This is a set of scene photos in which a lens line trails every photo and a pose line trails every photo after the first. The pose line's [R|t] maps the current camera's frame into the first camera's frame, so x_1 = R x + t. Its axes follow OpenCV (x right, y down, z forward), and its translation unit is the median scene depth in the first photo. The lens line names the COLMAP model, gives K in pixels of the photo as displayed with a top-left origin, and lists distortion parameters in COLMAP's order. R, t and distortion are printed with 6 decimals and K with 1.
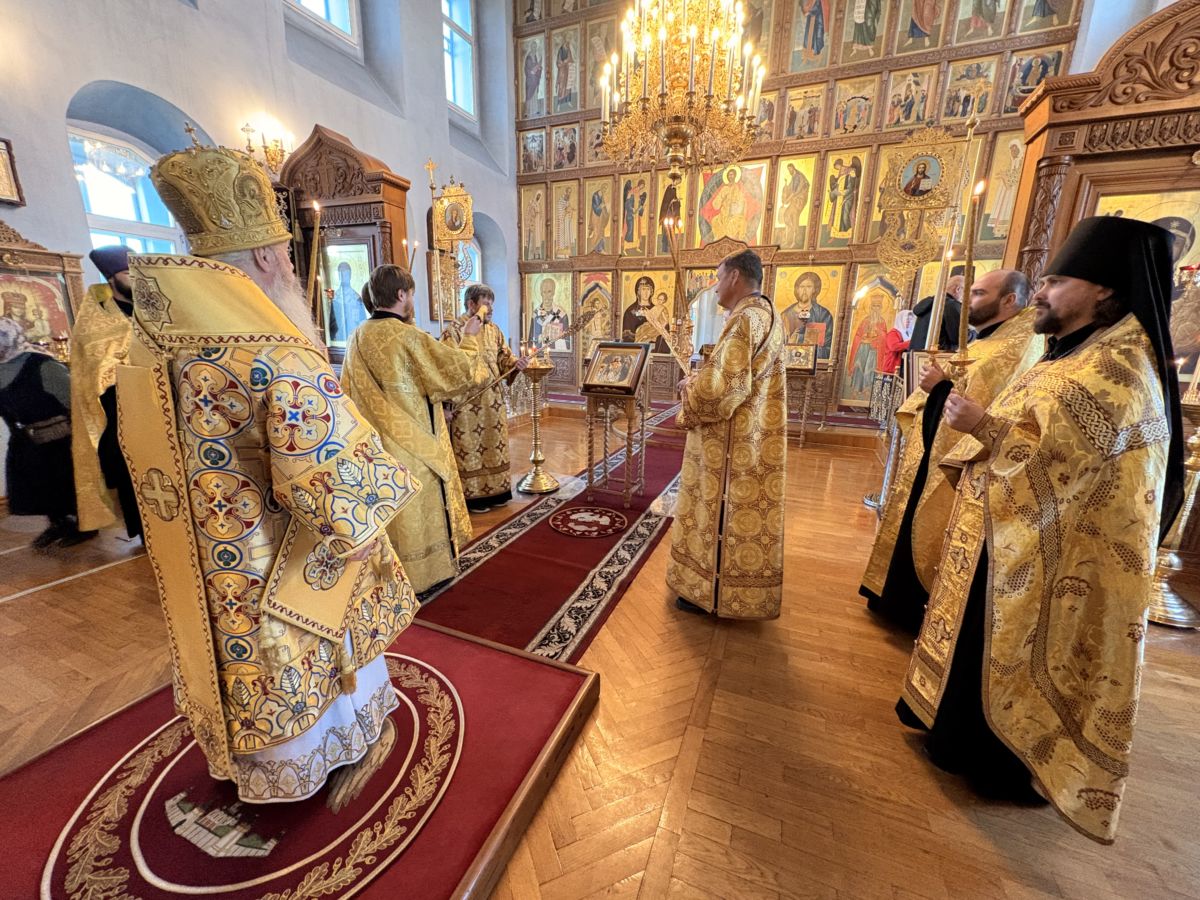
lens RADIAL K [[484.7, 0, 600.0], [0, 484.7, 450.0], [0, 0, 1]] dist [-0.000474, 0.000130]
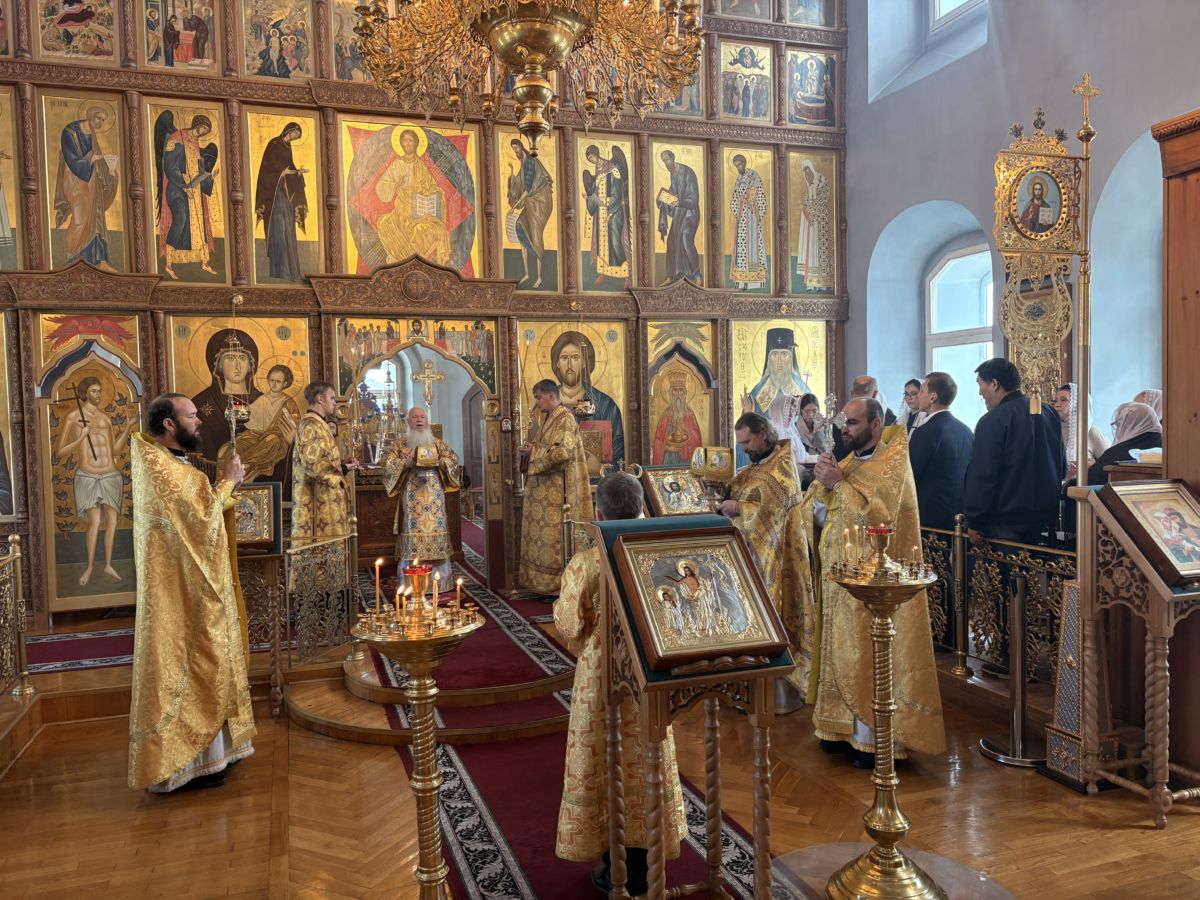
lens RADIAL K [[919.6, 0, 600.0], [0, 919.6, 450.0], [0, 0, 1]] dist [0.046518, -0.047634]
pose [[0.750198, -0.060205, 0.658466, -0.217533], [0.193220, 0.972339, -0.131235, -0.090749], [-0.632352, 0.225681, 0.741080, 0.231400]]
